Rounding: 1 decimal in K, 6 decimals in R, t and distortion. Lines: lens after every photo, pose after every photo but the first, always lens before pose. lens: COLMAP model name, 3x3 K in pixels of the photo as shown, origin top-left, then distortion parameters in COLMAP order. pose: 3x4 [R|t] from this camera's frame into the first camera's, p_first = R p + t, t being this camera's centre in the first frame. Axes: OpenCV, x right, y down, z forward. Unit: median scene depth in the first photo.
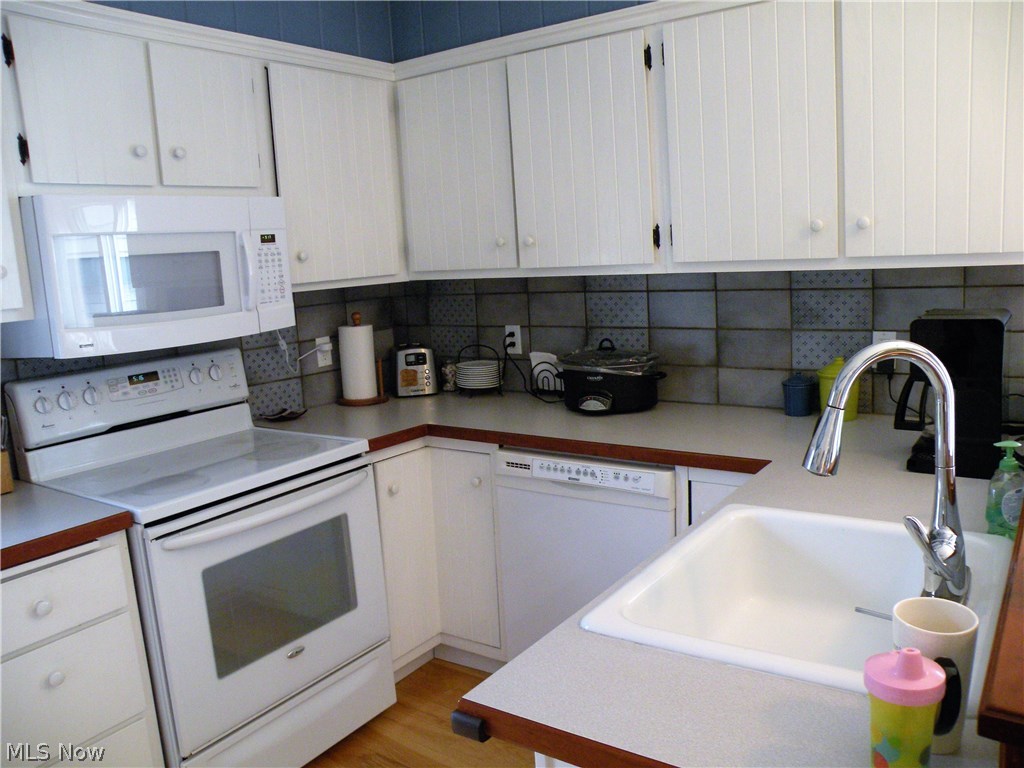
lens RADIAL K [[823.5, 0, 514.4], [0, 823.5, 380.9], [0, 0, 1]] dist [-0.161277, 0.145043]
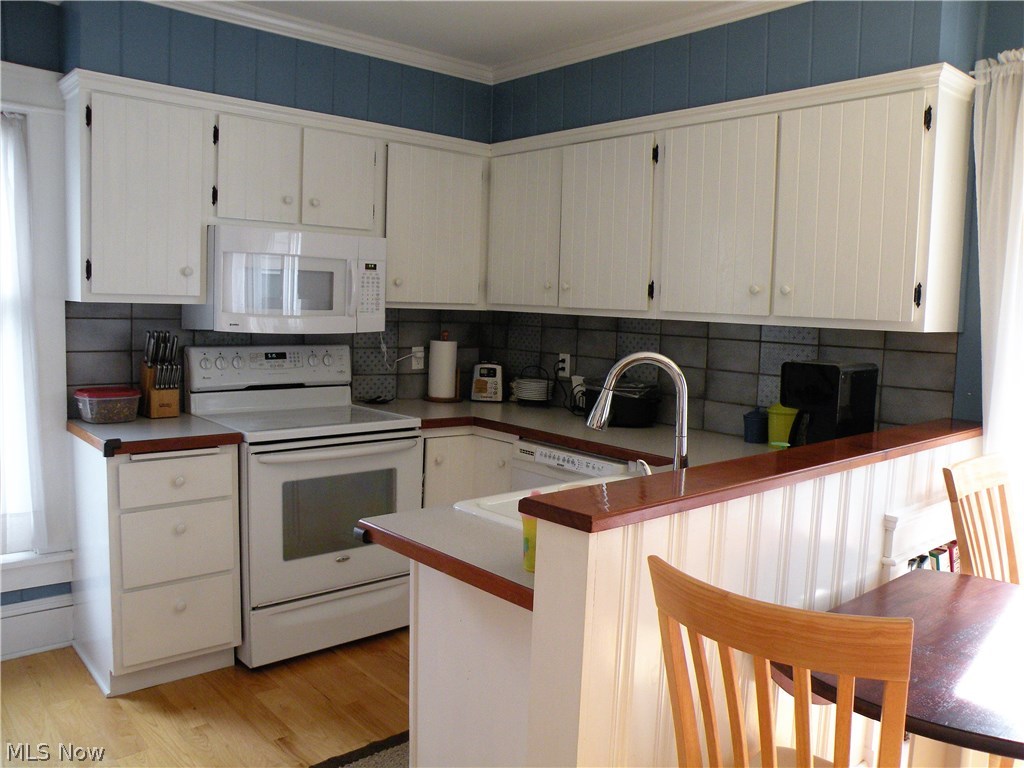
lens RADIAL K [[823.5, 0, 514.4], [0, 823.5, 380.9], [0, 0, 1]] dist [-0.161277, 0.145043]
pose [[0.968483, 0.111182, -0.222888, 0.254830], [-0.124679, 0.991065, -0.047384, 0.051972], [0.215629, 0.073680, 0.973692, -0.287526]]
